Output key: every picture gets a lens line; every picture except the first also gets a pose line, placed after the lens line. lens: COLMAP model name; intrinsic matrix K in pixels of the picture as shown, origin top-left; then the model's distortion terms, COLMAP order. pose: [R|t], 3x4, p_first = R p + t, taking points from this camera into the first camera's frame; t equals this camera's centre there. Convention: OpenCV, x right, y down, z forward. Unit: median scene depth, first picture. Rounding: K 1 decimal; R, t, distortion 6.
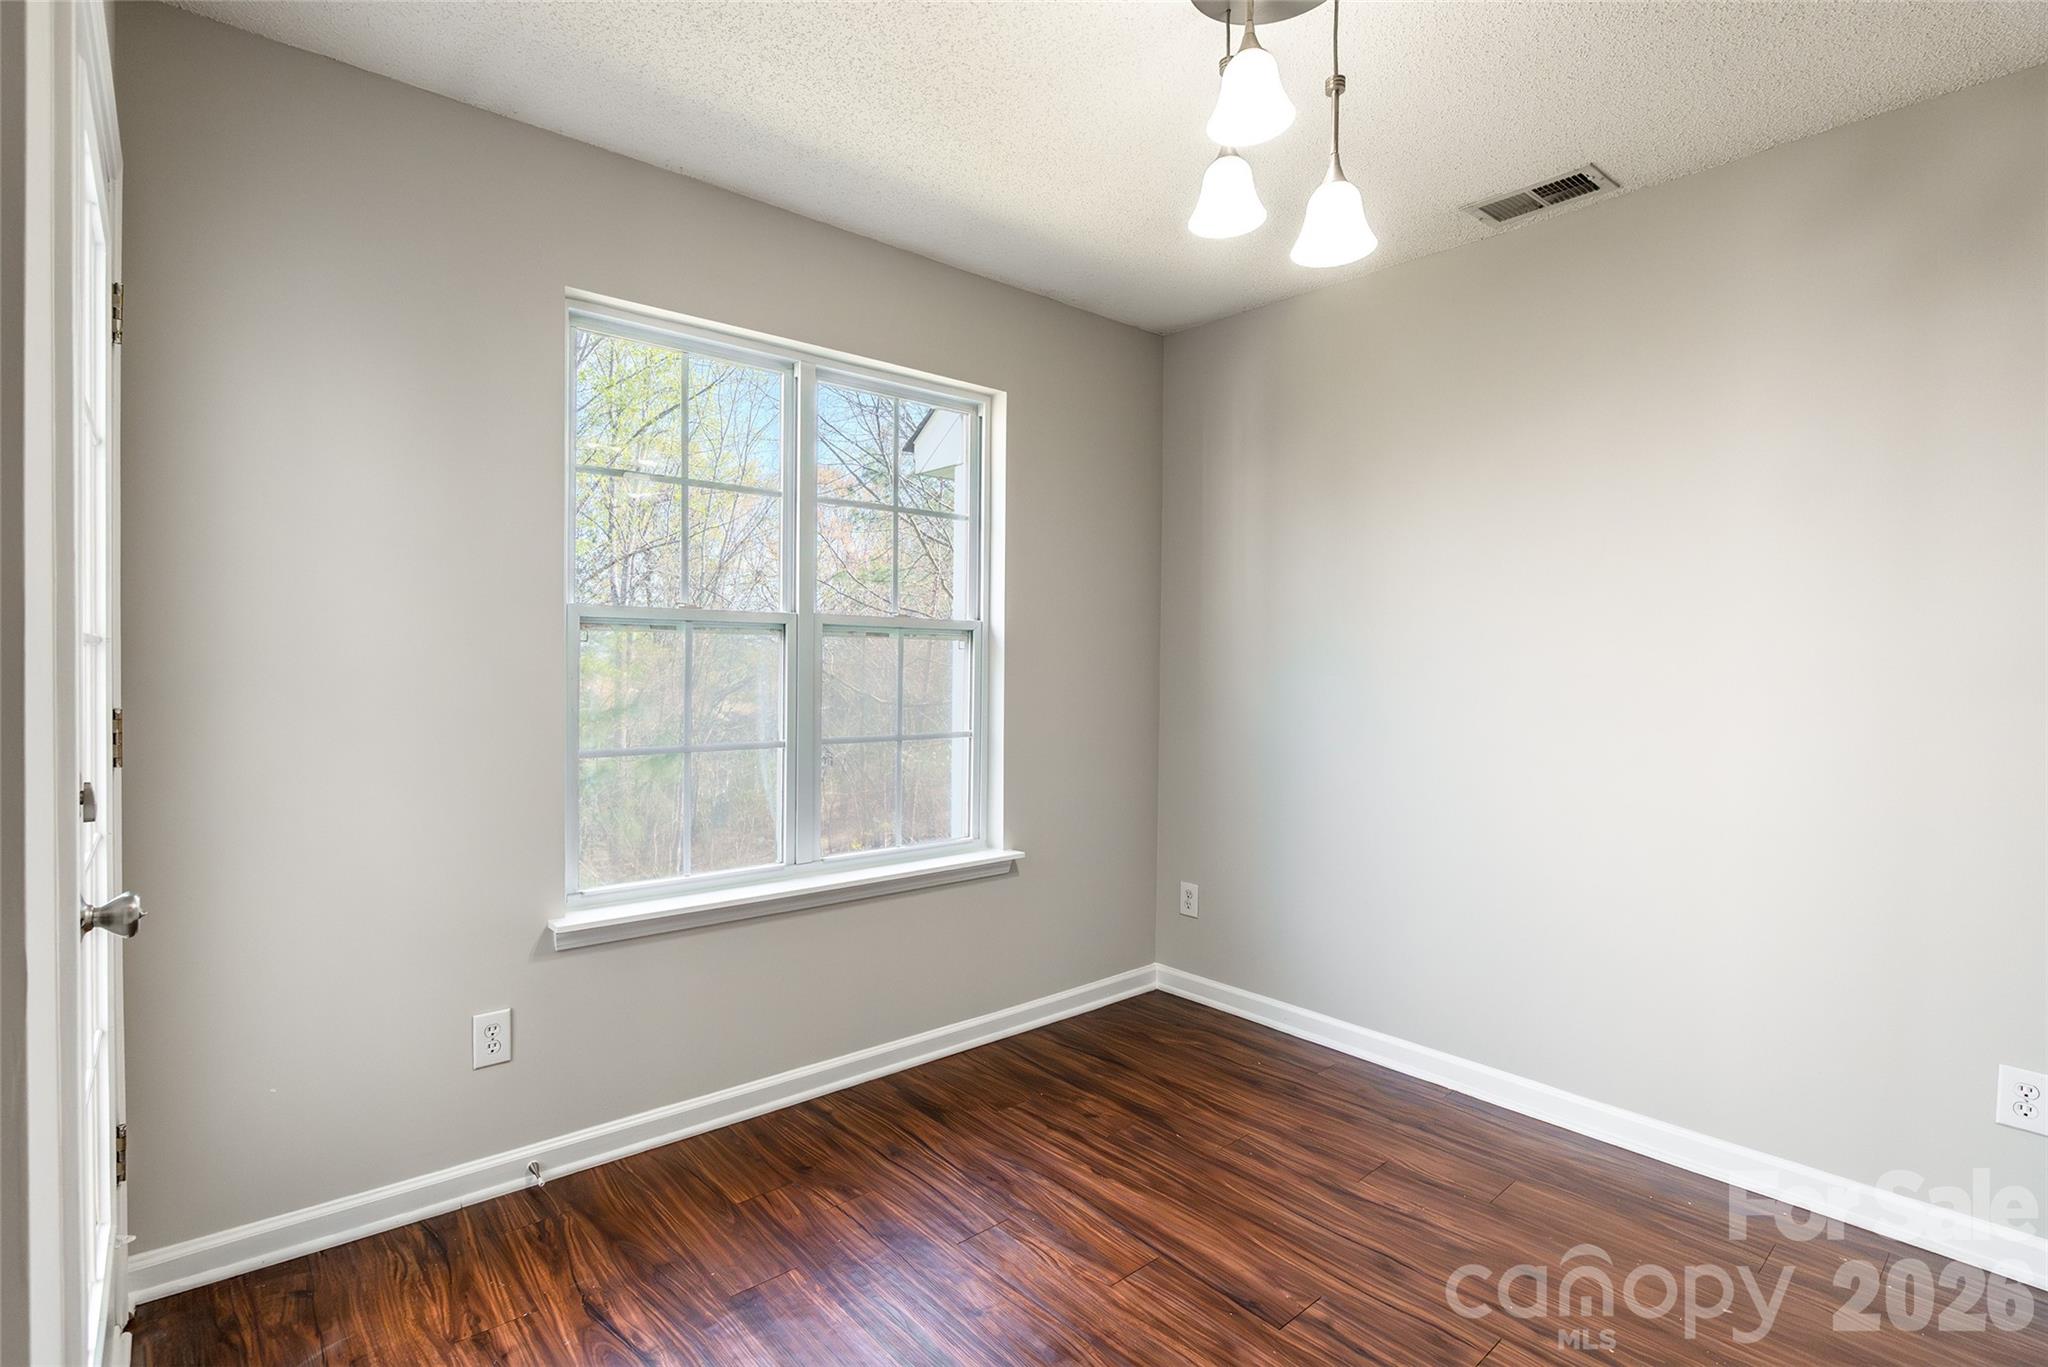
lens RADIAL K [[941.6, 0, 952.2], [0, 941.6, 689.0], [0, 0, 1]] dist [-0.003506, -0.000636]
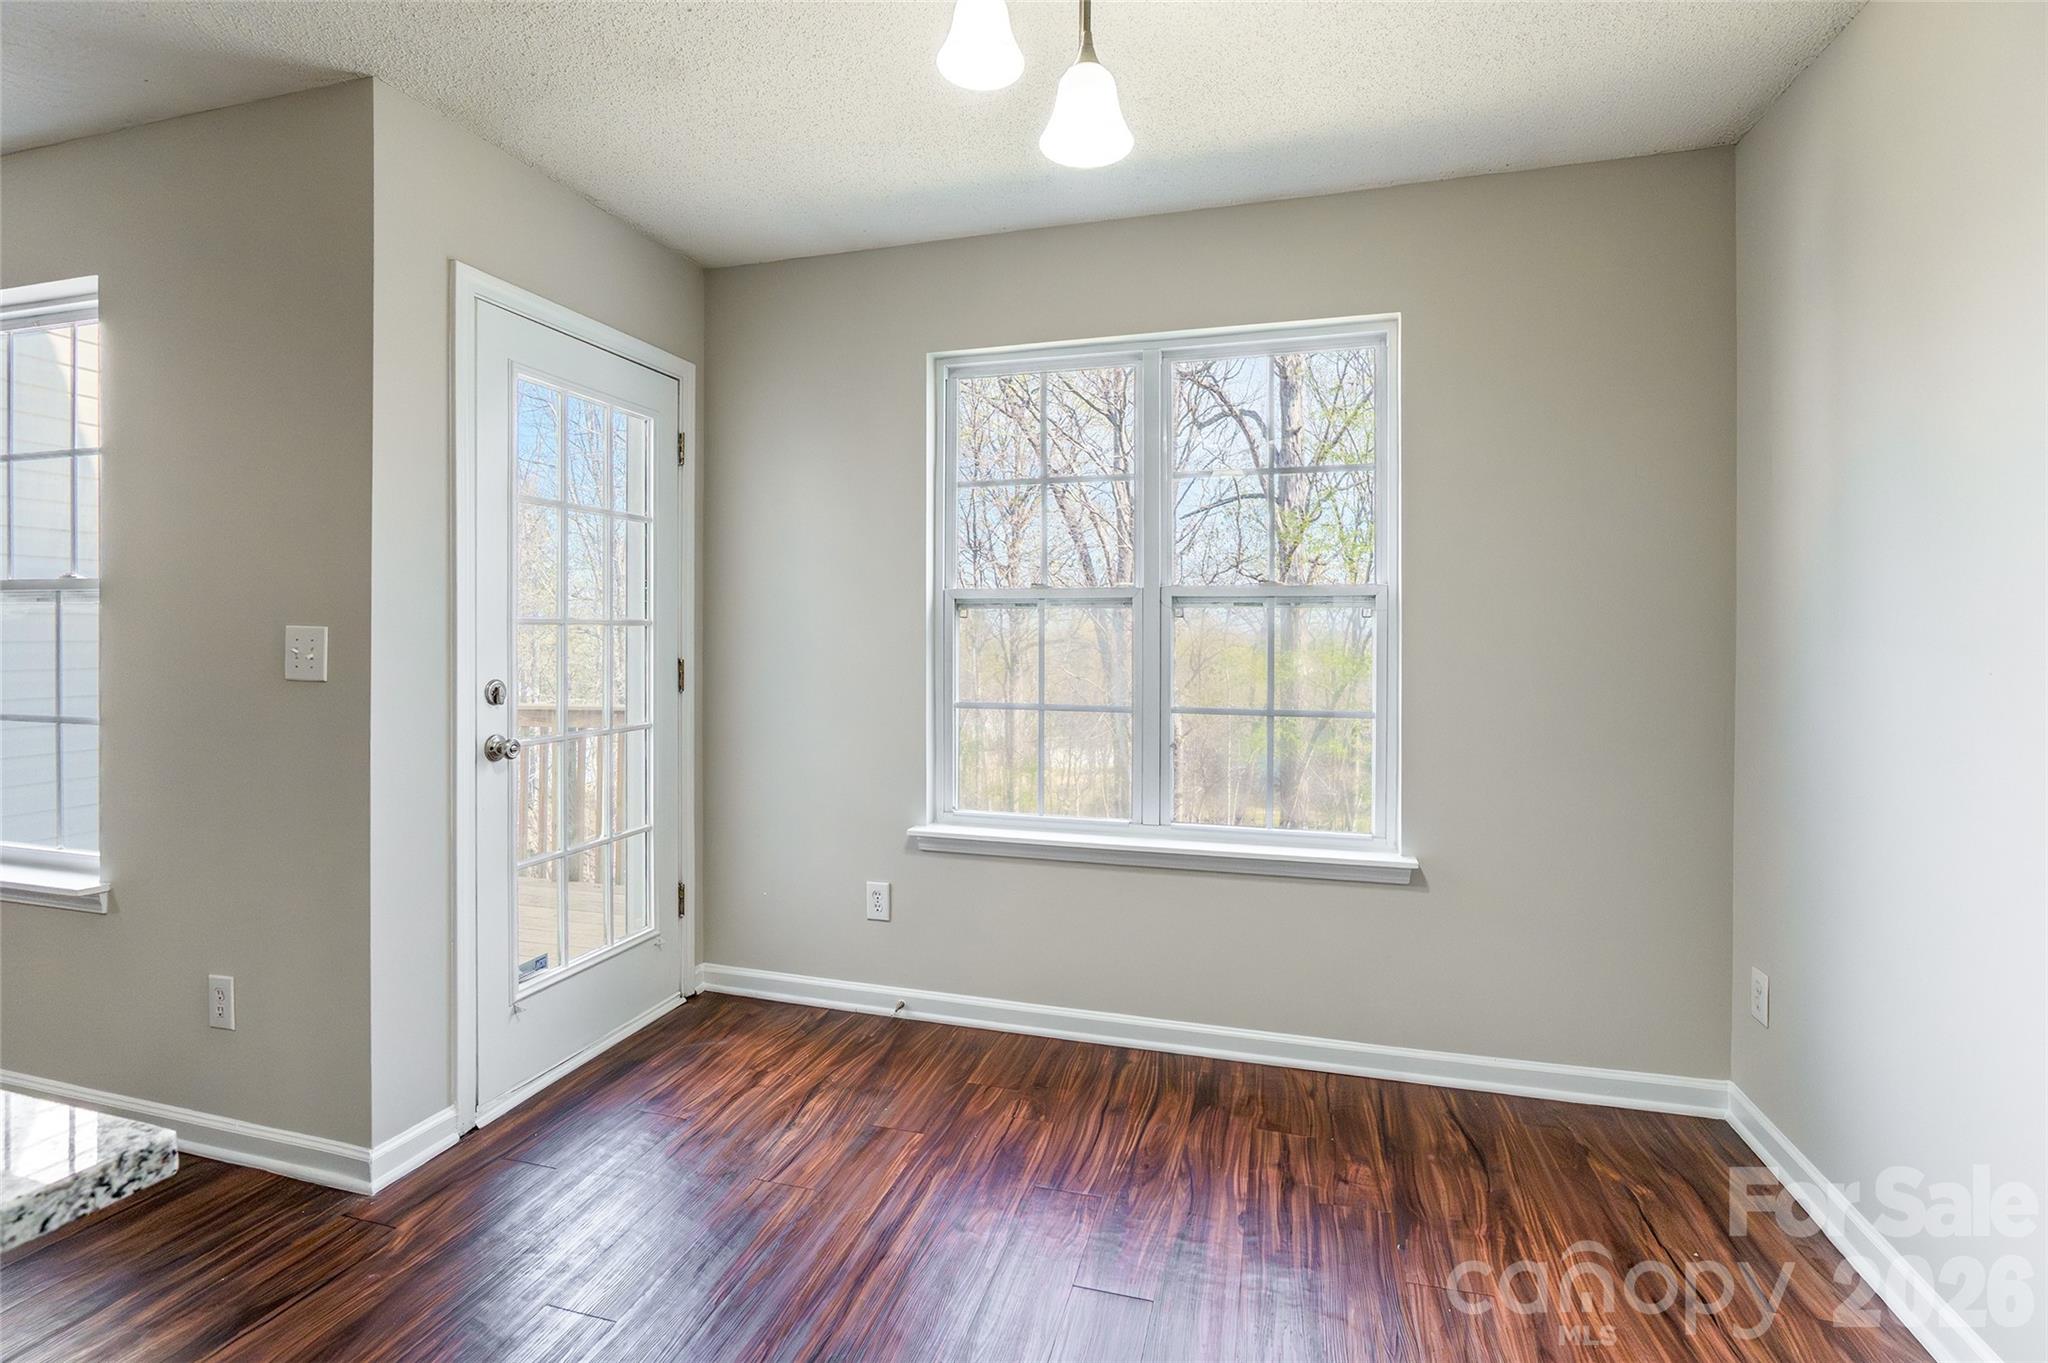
lens RADIAL K [[953.3, 0, 1028.9], [0, 953.3, 649.0], [0, 0, 1]] dist [-0.002463, -0.000253]
pose [[0.579529, -0.001217, -0.814951, 0.694375], [-0.017533, 0.999749, -0.013961, 0.007295], [0.814763, 0.022379, 0.579362, 0.296421]]
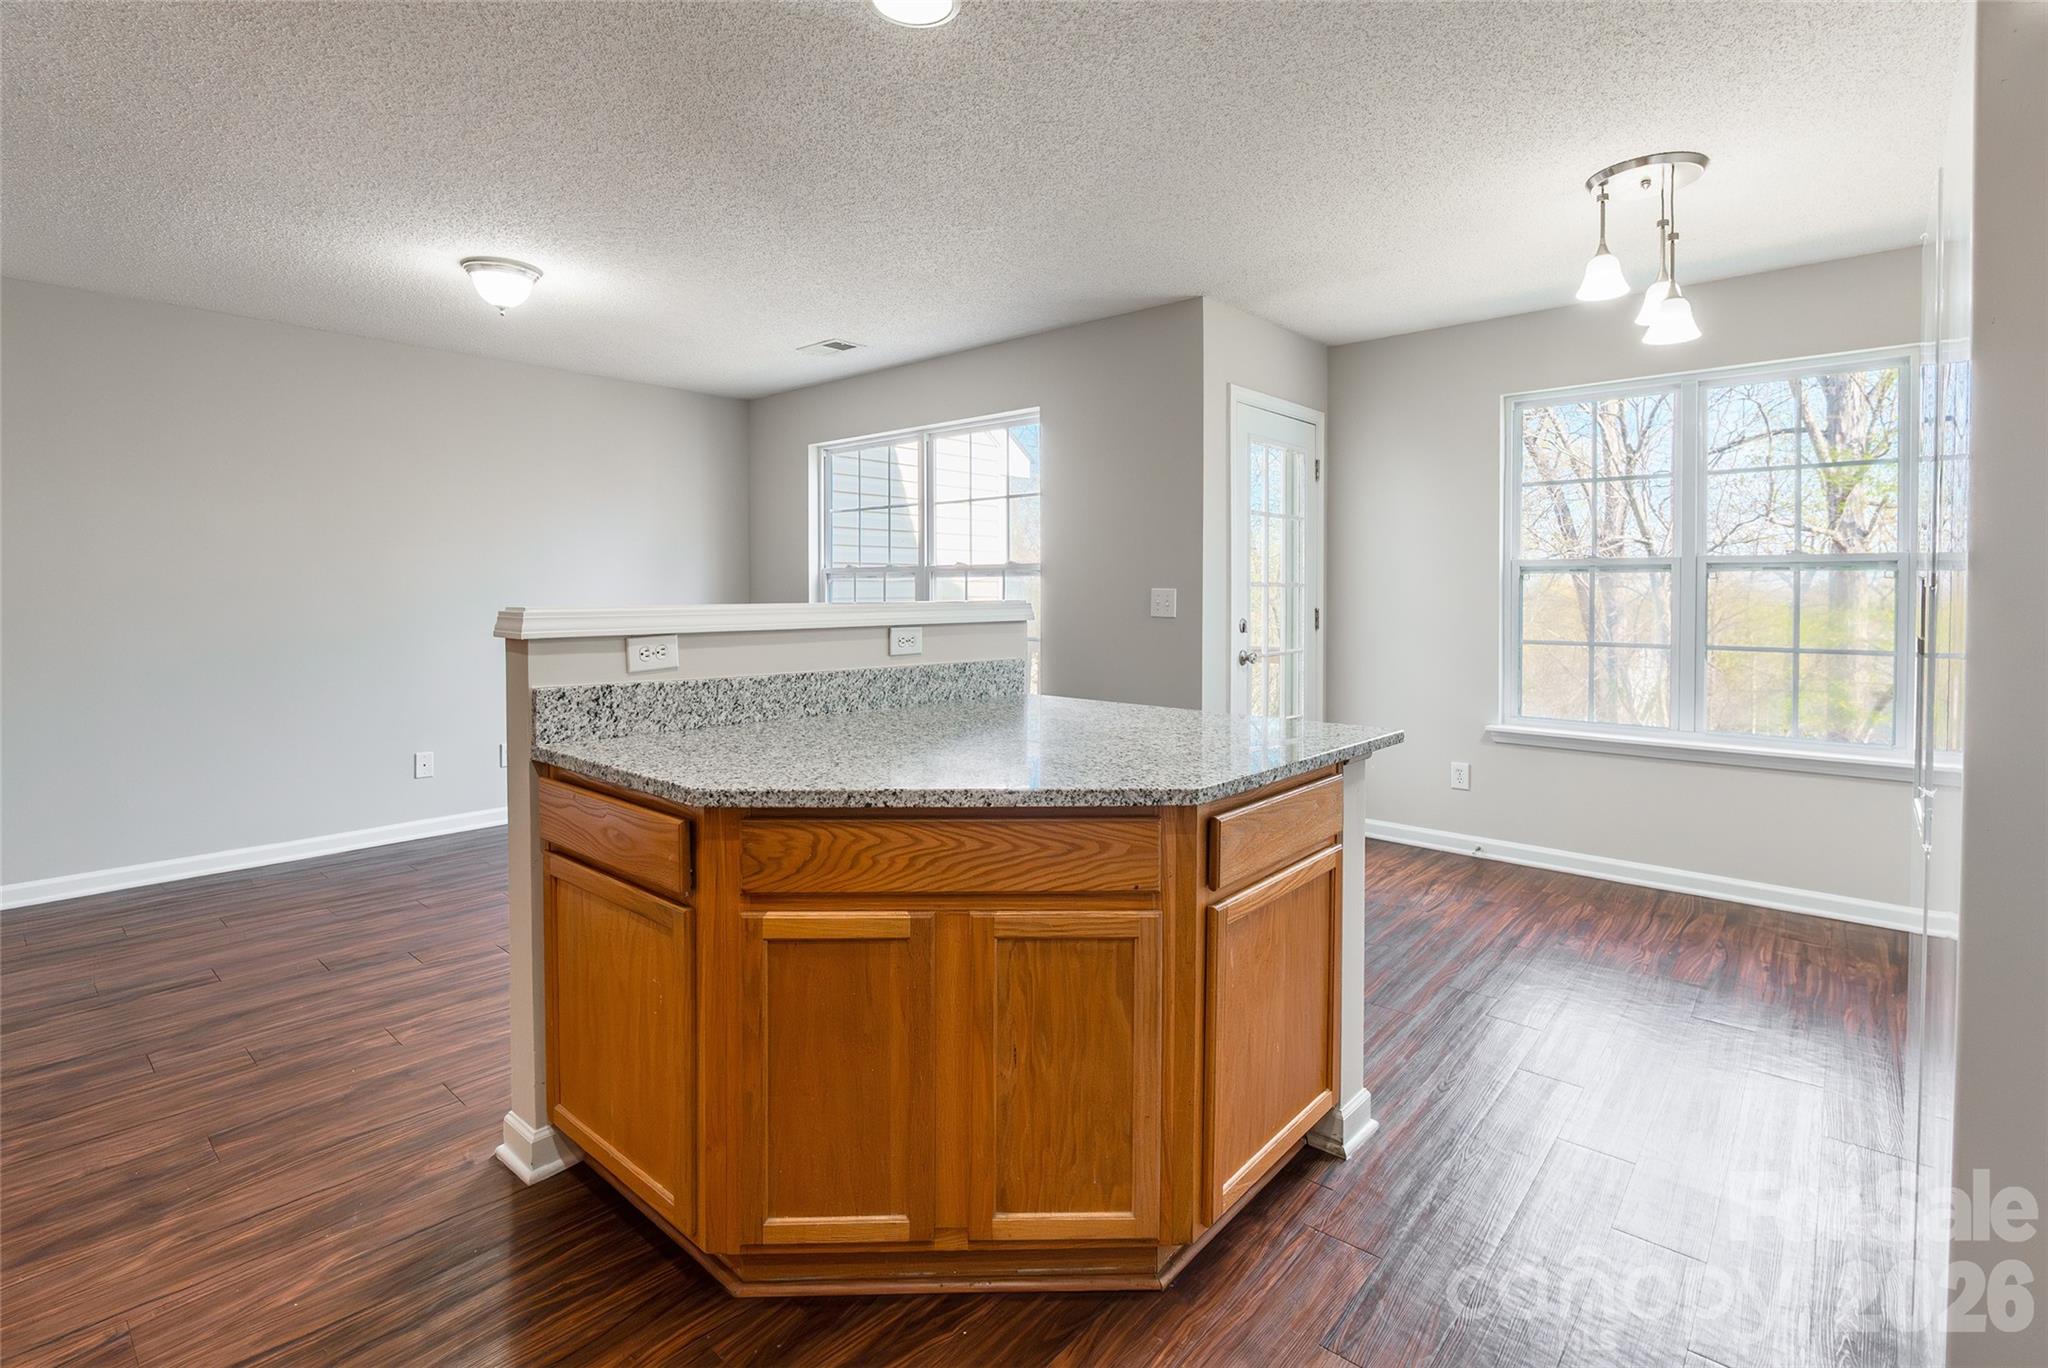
lens RADIAL K [[963.5, 0, 1025.2], [0, 963.5, 611.3], [0, 0, 1]] dist [-0.003129, -0.000930]
pose [[0.175413, 0.004318, -0.984485, 1.206203], [-0.024562, 0.999698, 0.000008, 0.031002], [0.984188, 0.024180, 0.175466, -0.265024]]
